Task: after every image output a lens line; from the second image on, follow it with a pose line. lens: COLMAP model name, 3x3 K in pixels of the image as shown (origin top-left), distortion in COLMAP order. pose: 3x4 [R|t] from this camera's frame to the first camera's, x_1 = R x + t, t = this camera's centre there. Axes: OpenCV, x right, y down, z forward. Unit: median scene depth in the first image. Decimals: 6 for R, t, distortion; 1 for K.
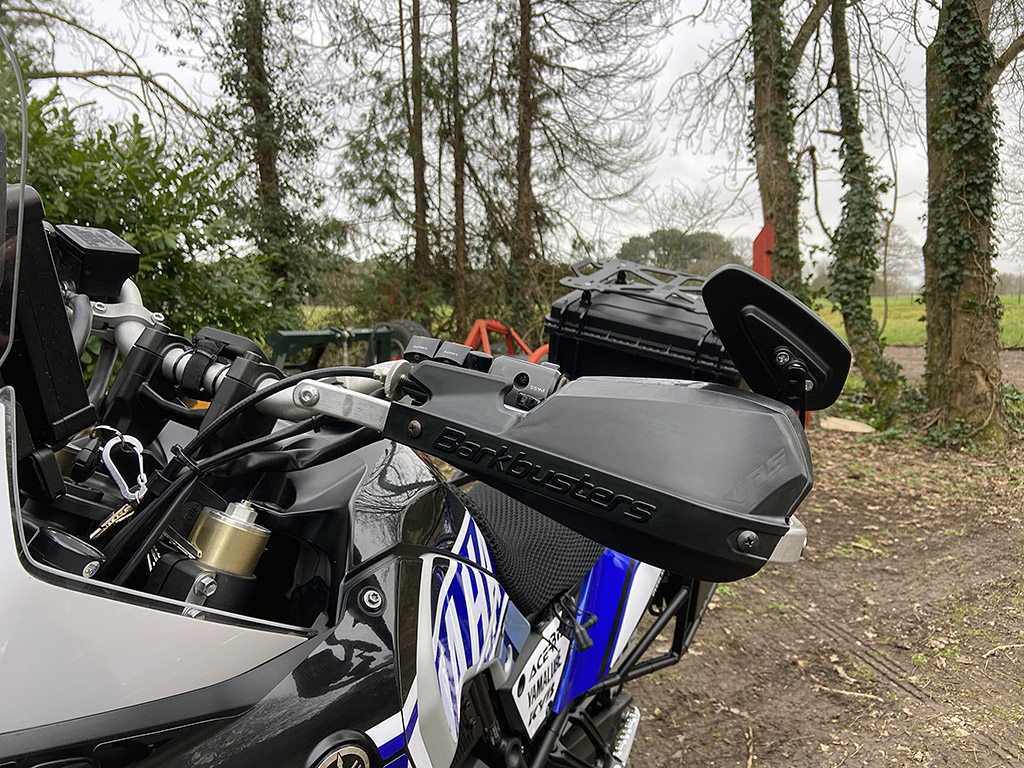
lens RADIAL K [[765.4, 0, 509.2], [0, 765.4, 381.7], [0, 0, 1]] dist [0.054325, -0.068991]
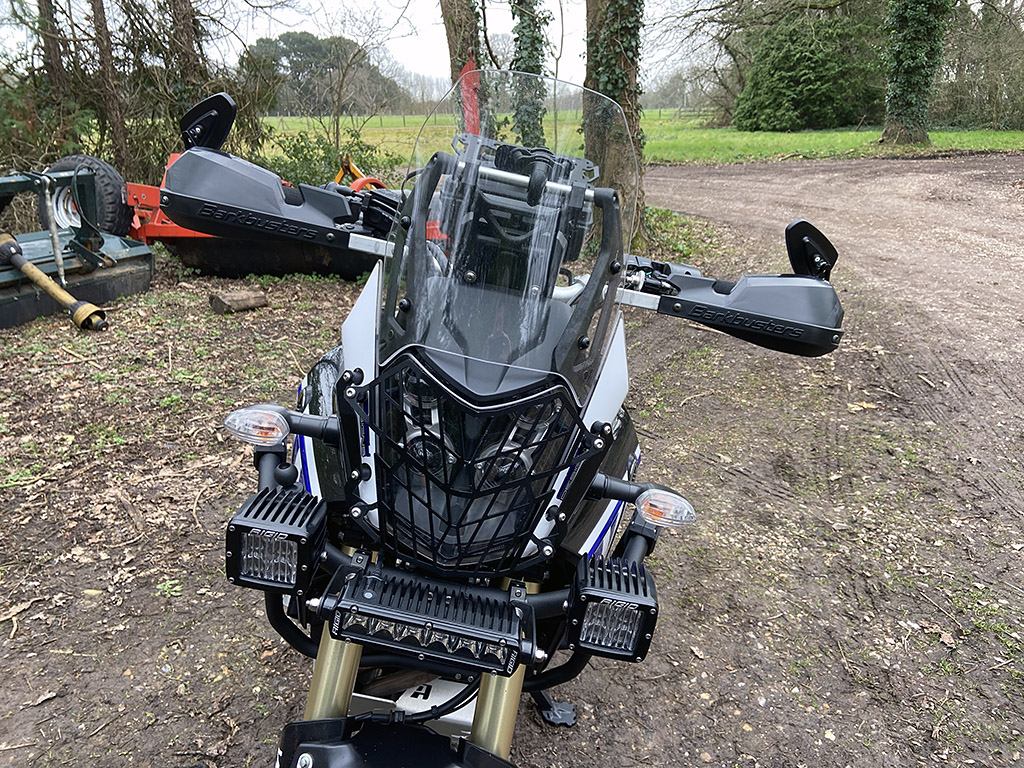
lens RADIAL K [[765.4, 0, 502.1], [0, 765.4, 383.0], [0, 0, 1]] dist [0.054325, -0.068991]
pose [[0.901729, -0.141395, 0.408525, -0.120328], [0.043441, 0.969853, 0.239789, -0.021777], [-0.430114, -0.198478, 0.880686, -0.055804]]
